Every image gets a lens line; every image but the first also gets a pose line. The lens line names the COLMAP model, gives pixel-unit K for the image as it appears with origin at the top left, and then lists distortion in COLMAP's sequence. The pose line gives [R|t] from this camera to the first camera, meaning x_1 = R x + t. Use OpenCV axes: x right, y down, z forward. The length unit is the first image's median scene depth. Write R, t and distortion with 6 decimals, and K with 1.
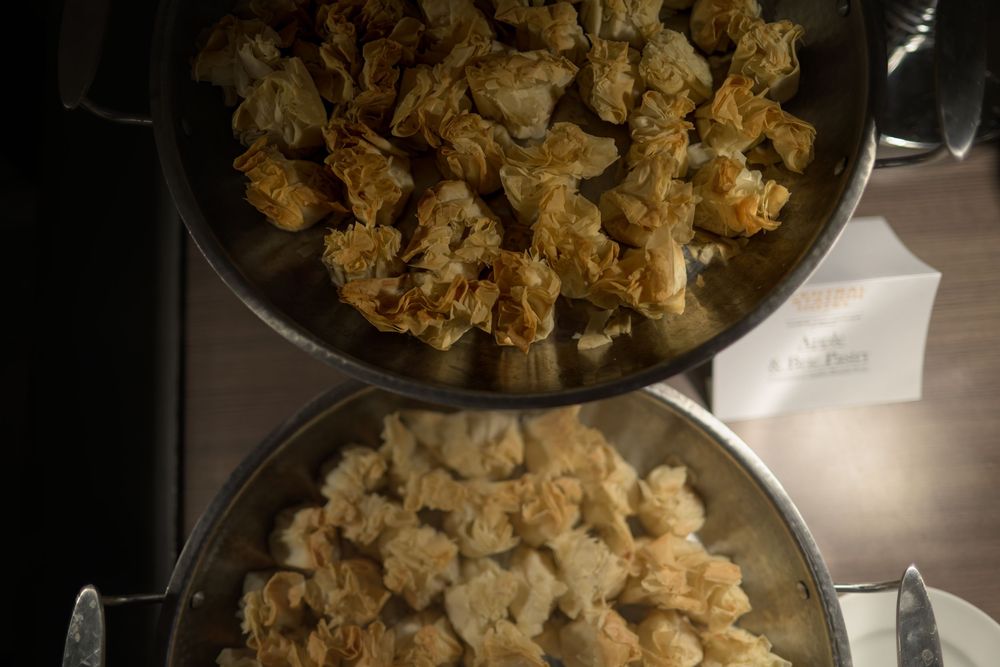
lens RADIAL K [[964.1, 0, 505.9], [0, 964.1, 336.4], [0, 0, 1]] dist [-0.019608, 0.000000]
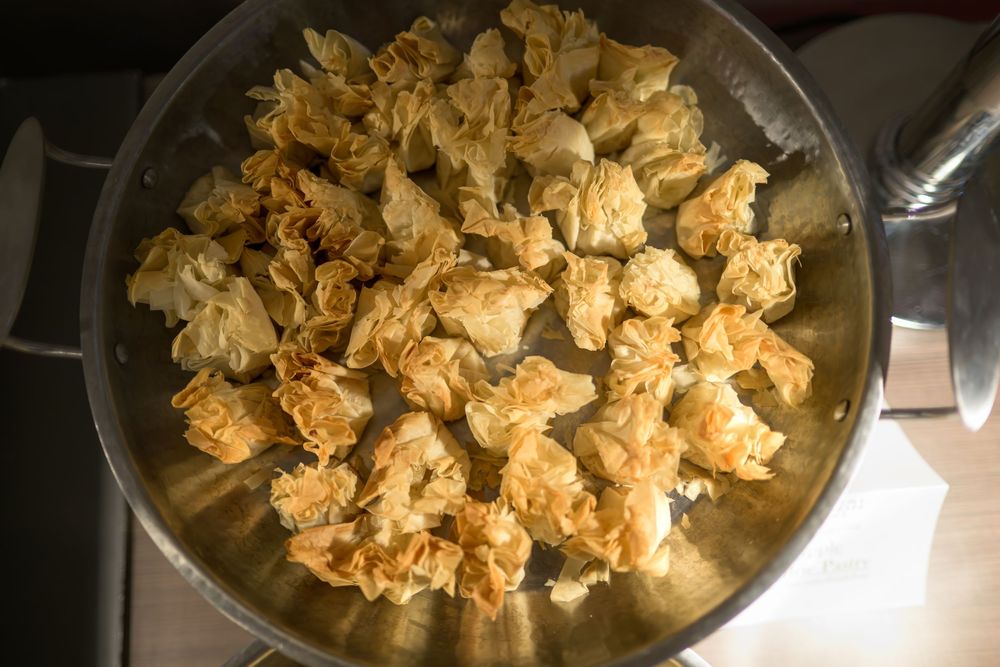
lens RADIAL K [[964.1, 0, 494.1], [0, 964.1, 330.6], [0, 0, 1]] dist [-0.019608, 0.000000]
pose [[0.999990, 0.004099, -0.001884, 0.021925], [-0.004123, 0.999910, -0.012770, -0.230119], [0.001832, 0.012778, 0.999917, 0.089418]]
